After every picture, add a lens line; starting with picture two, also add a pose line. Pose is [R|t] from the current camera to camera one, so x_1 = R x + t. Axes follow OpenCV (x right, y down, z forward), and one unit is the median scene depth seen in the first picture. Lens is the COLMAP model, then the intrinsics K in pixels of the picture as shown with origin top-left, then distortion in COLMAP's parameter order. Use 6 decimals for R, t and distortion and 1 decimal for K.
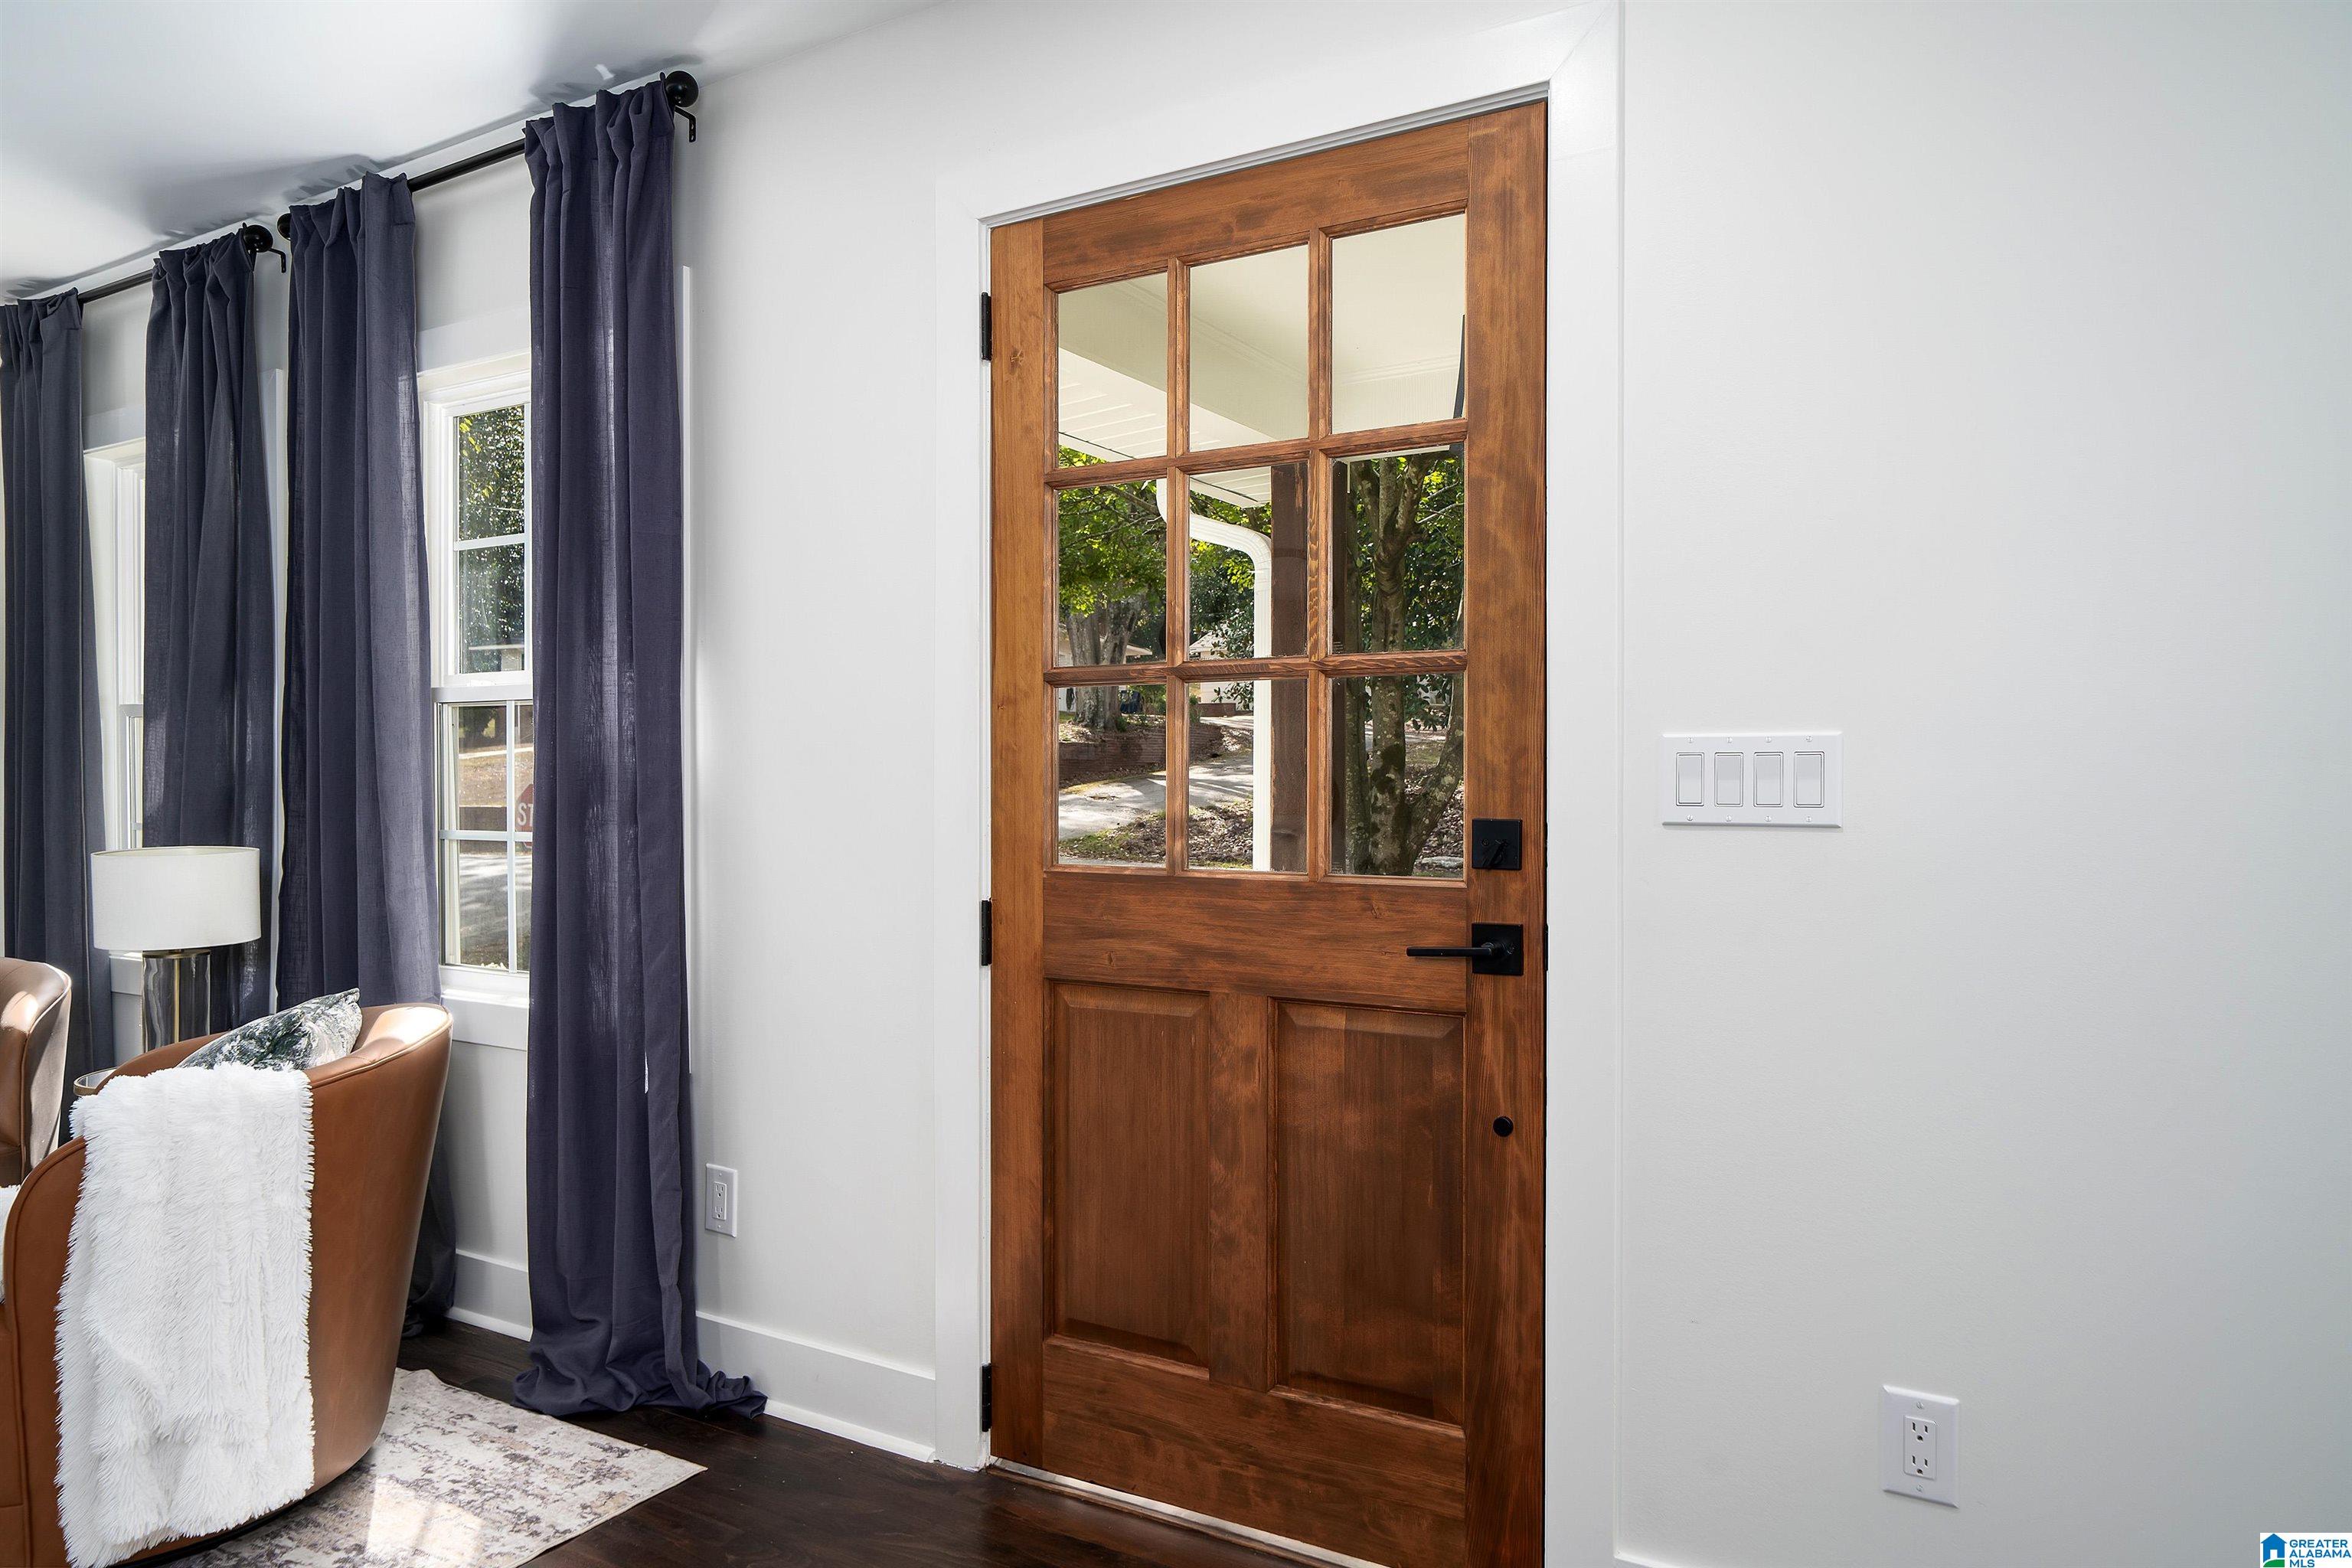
lens RADIAL K [[1502.0, 0, 1168.3], [0, 1502.0, 788.7], [0, 0, 1]] dist [0.006299, -0.004533]
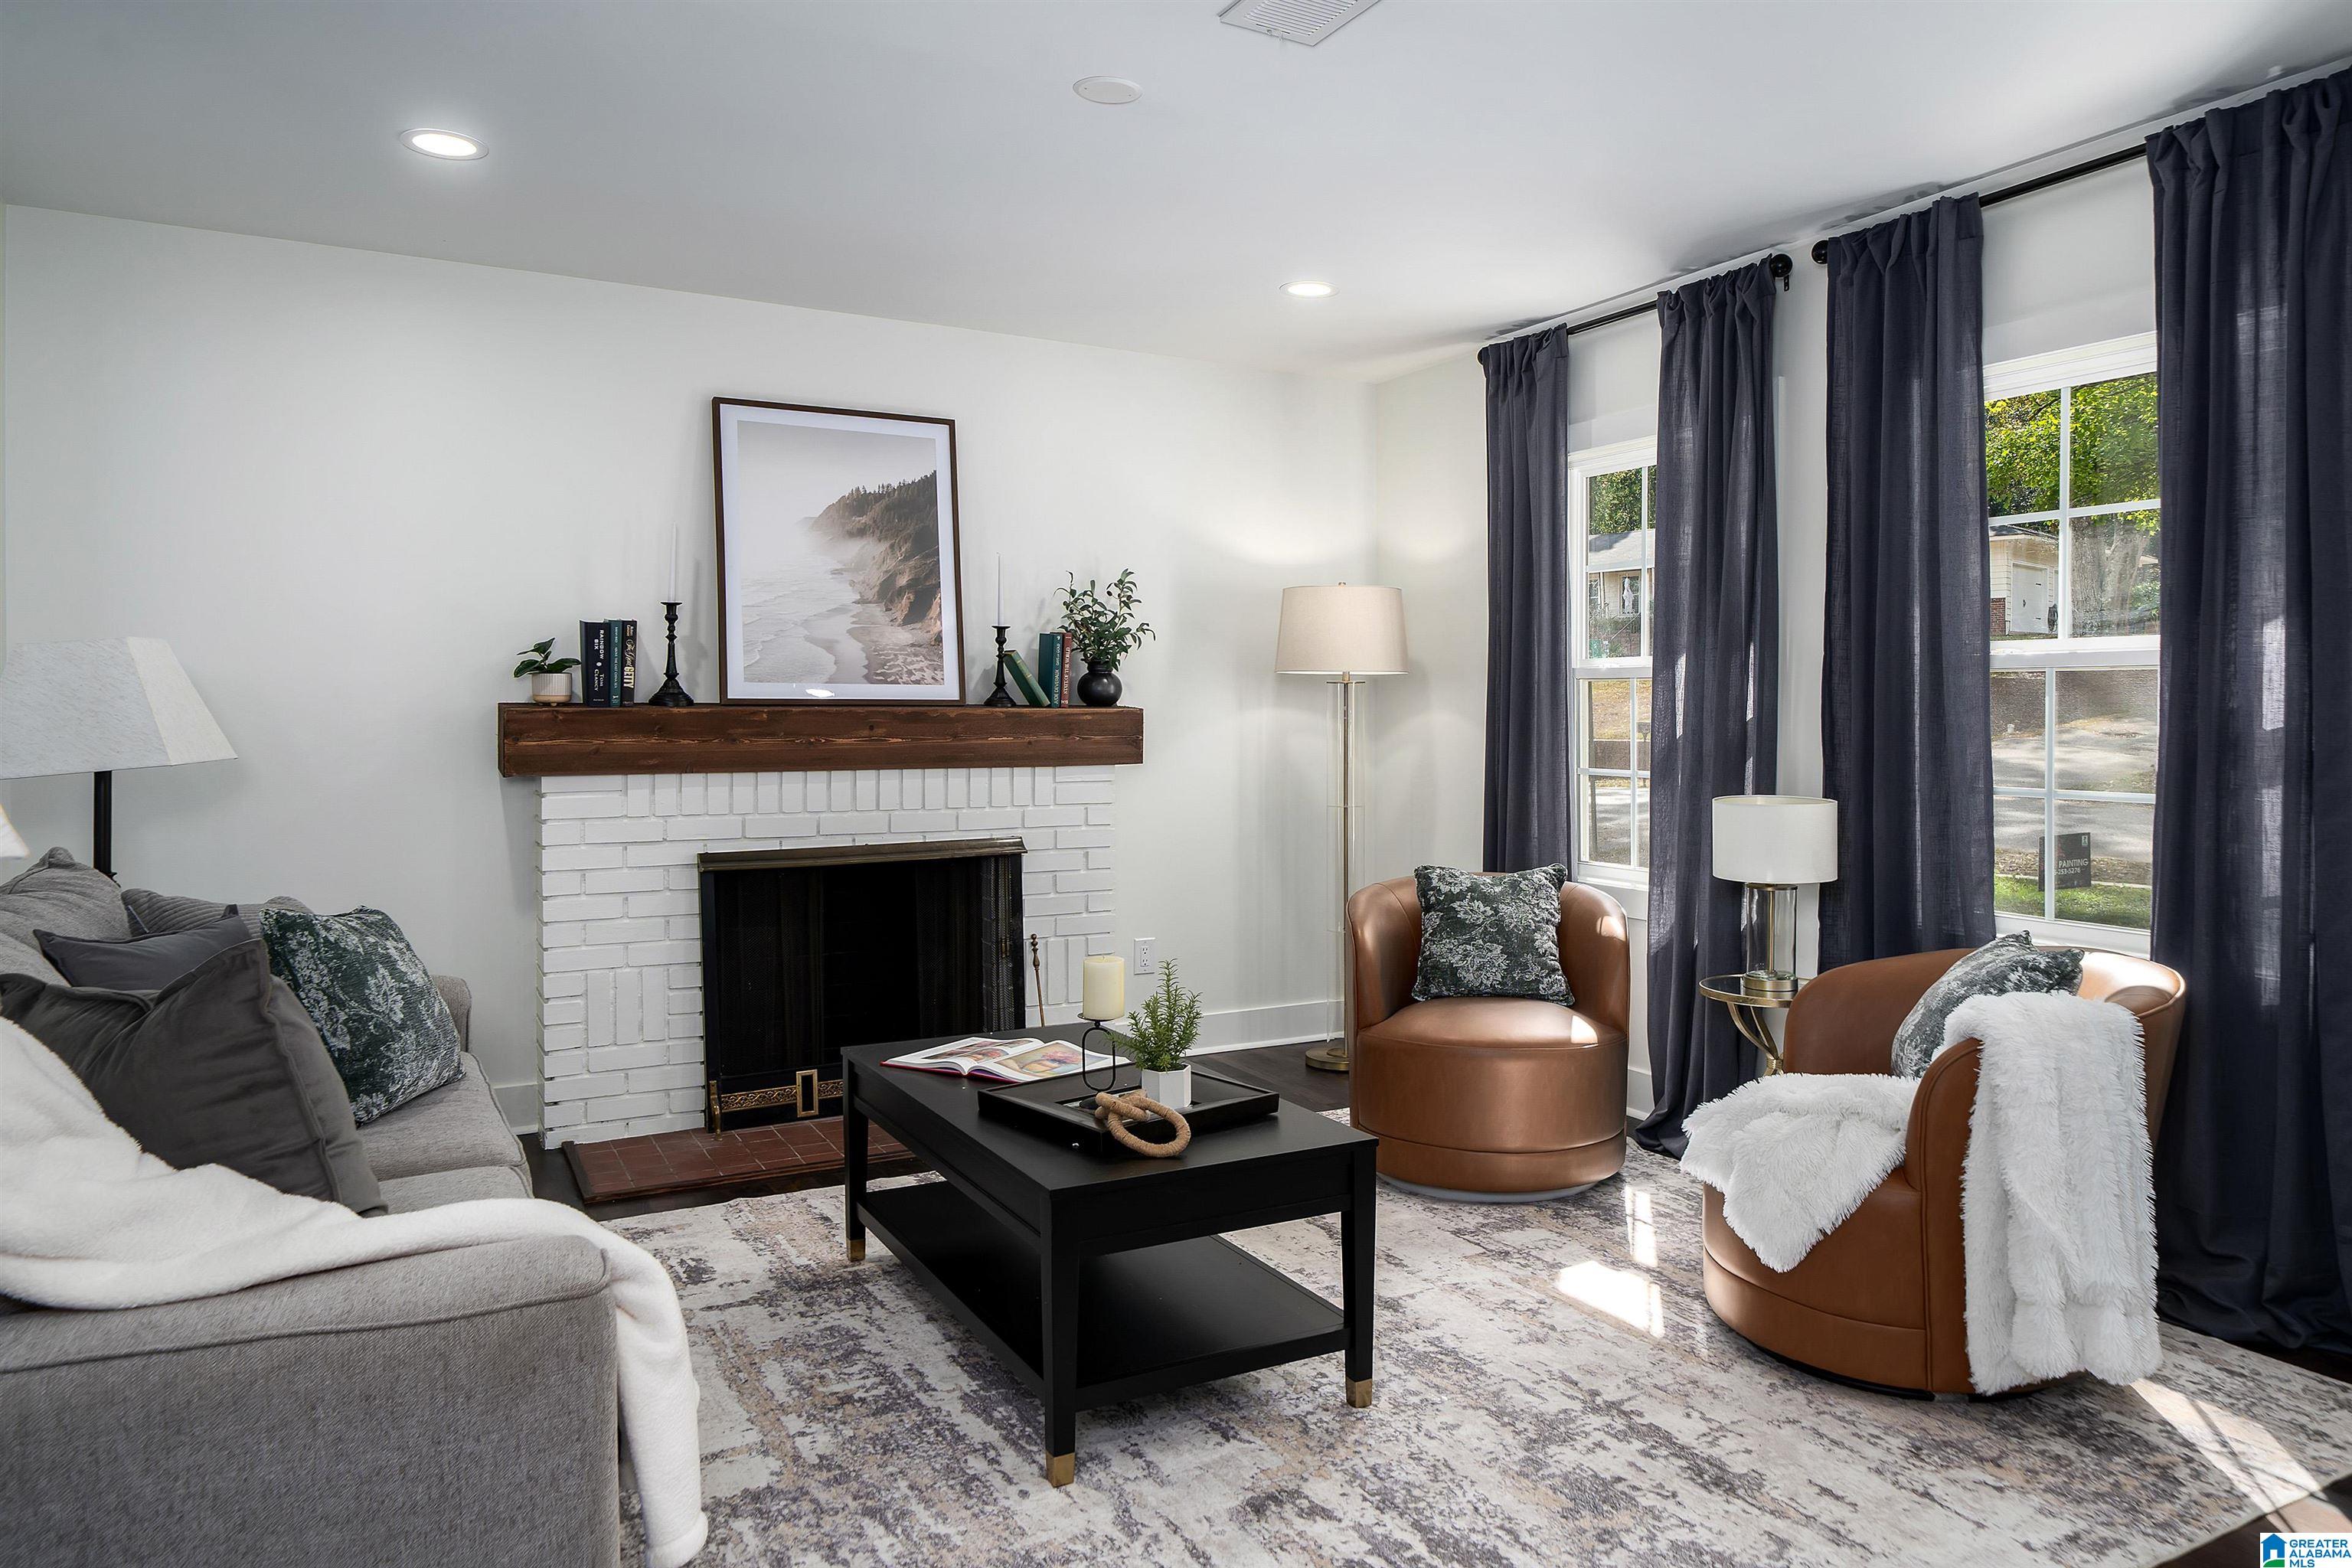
lens RADIAL K [[1572.9, 0, 1256.9], [0, 1572.9, 736.7], [0, 0, 1]] dist [0.004774, -0.000992]
pose [[0.872778, 0.010035, -0.488015, -0.457501], [-0.004496, 0.999912, 0.012521, -0.024087], [0.488097, -0.008734, 0.872745, -0.308268]]
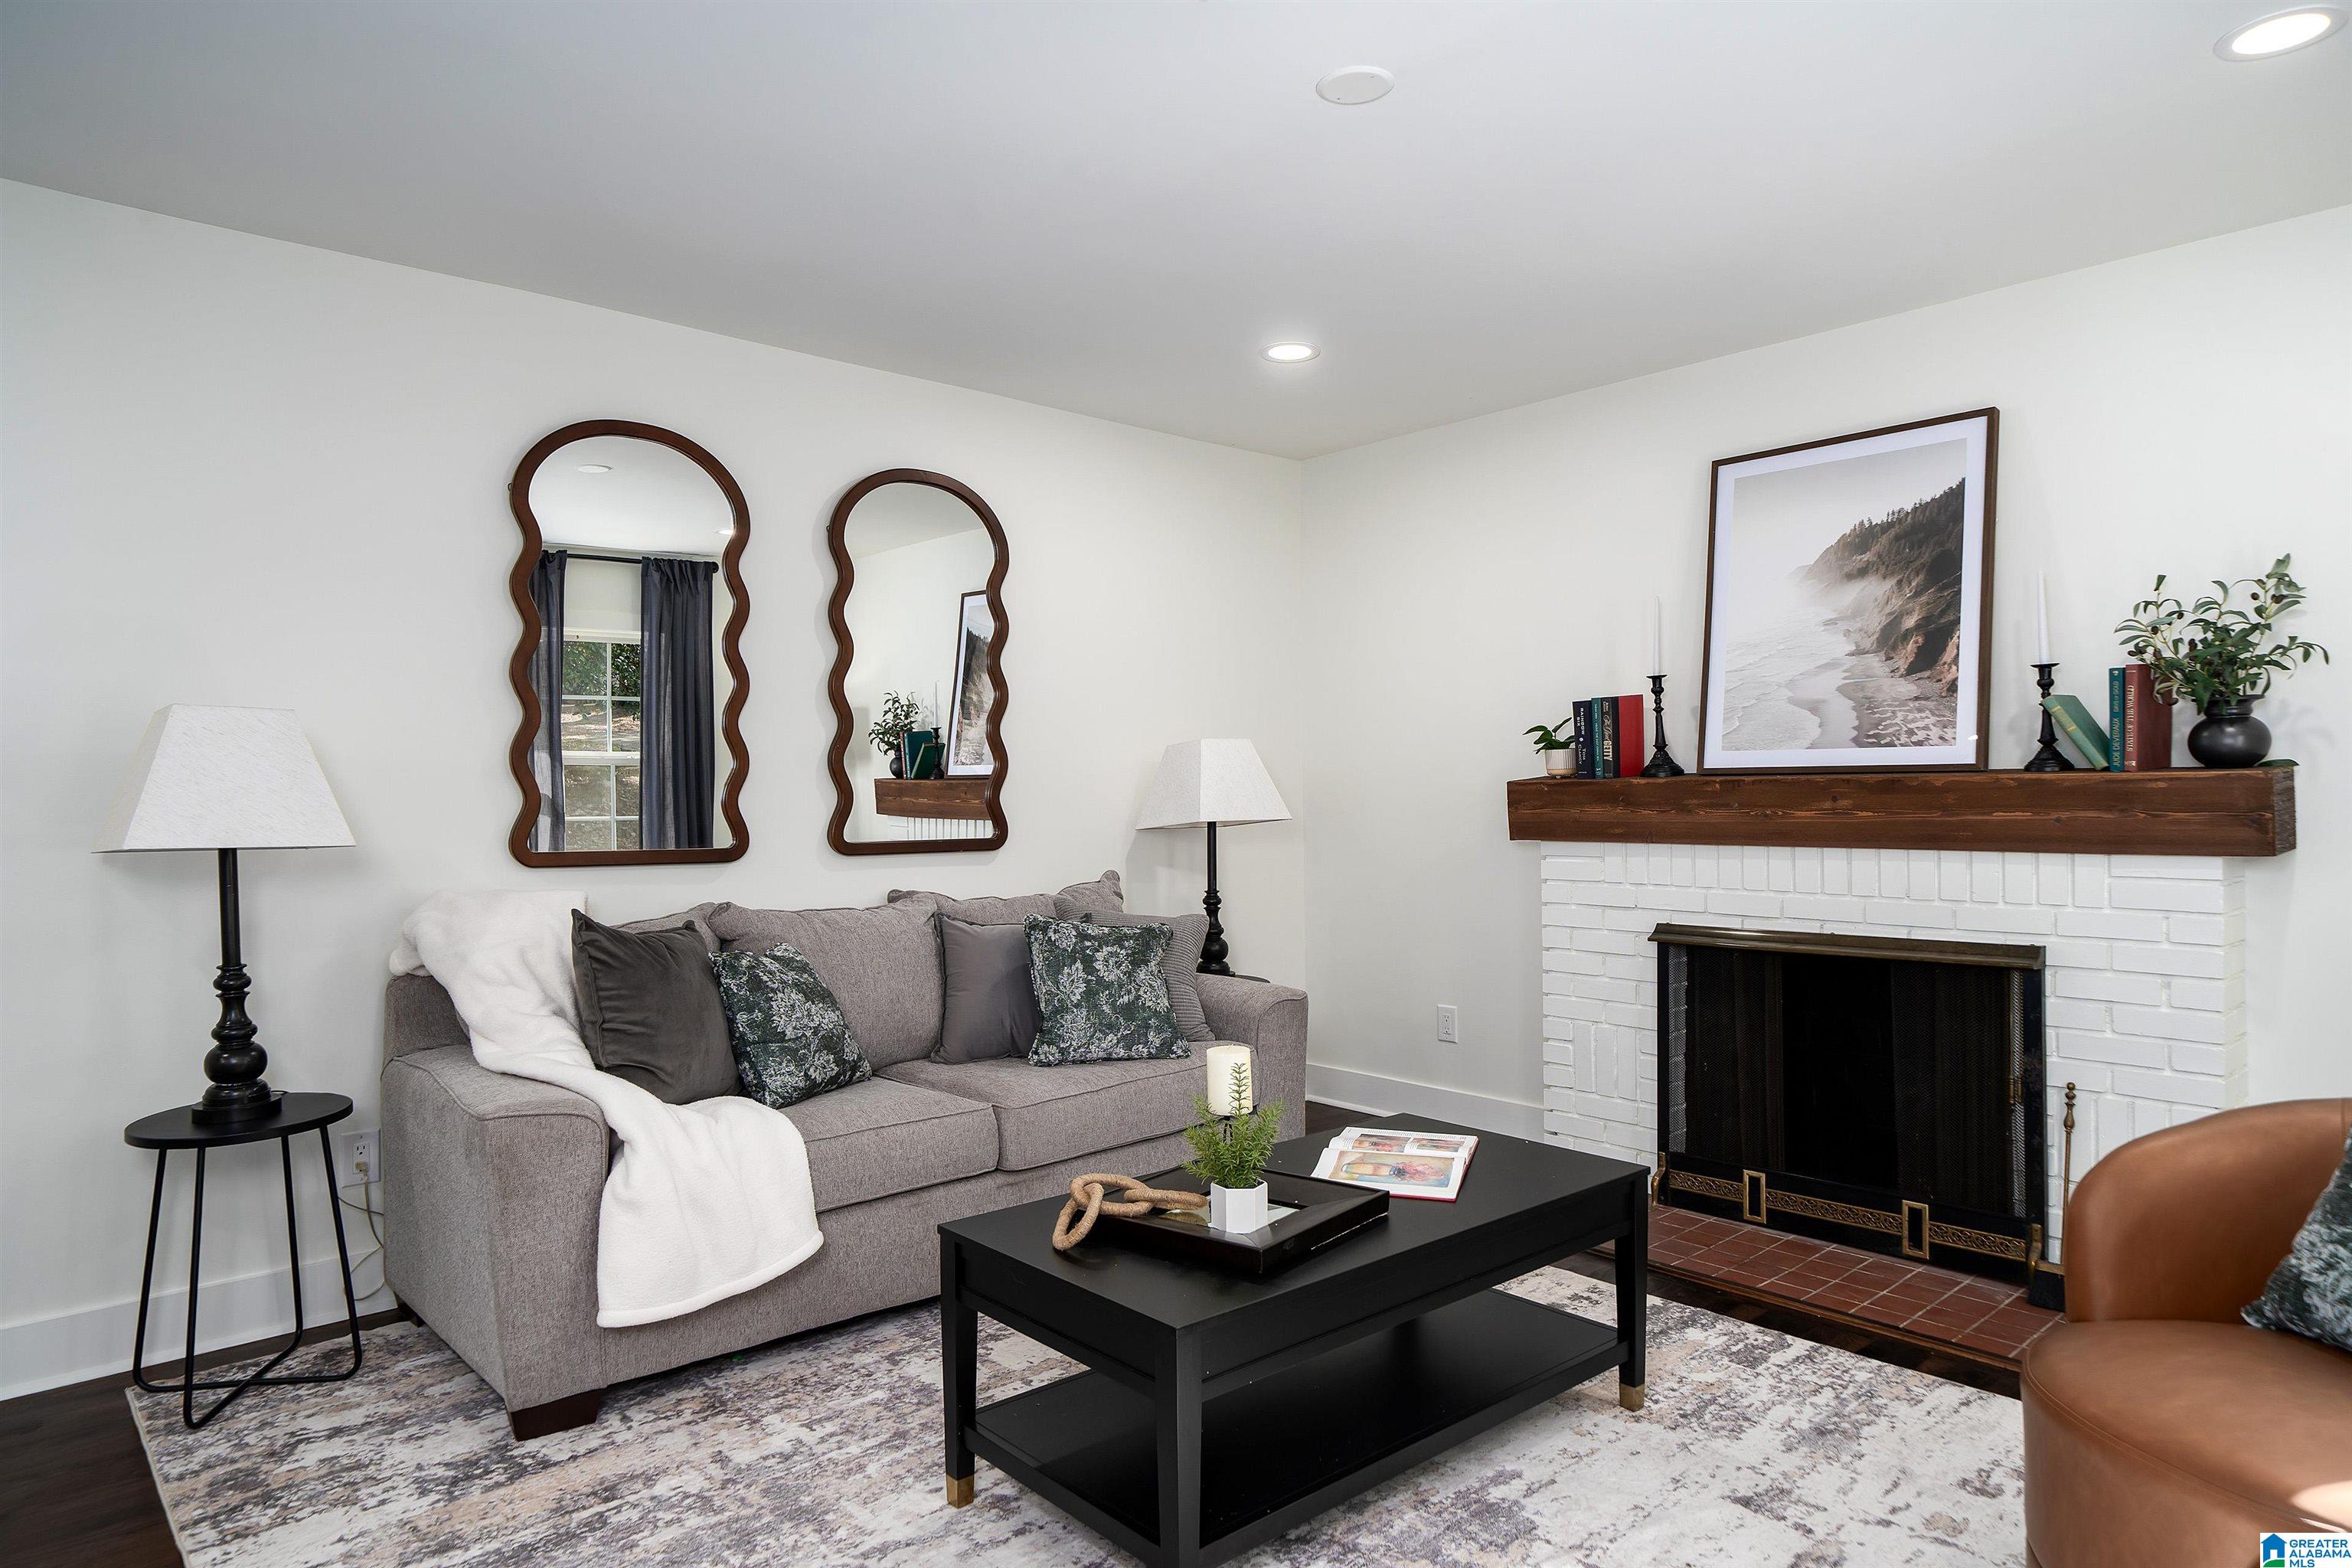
lens RADIAL K [[1384.9, 0, 1153.4], [0, 1384.9, 781.8], [0, 0, 1]] dist [0.006060, -0.003581]
pose [[-0.306374, 0.001589, -0.951910, -0.214431], [0.007298, 0.999973, -0.000679, -0.030527], [0.951883, -0.007155, -0.306377, 0.787830]]
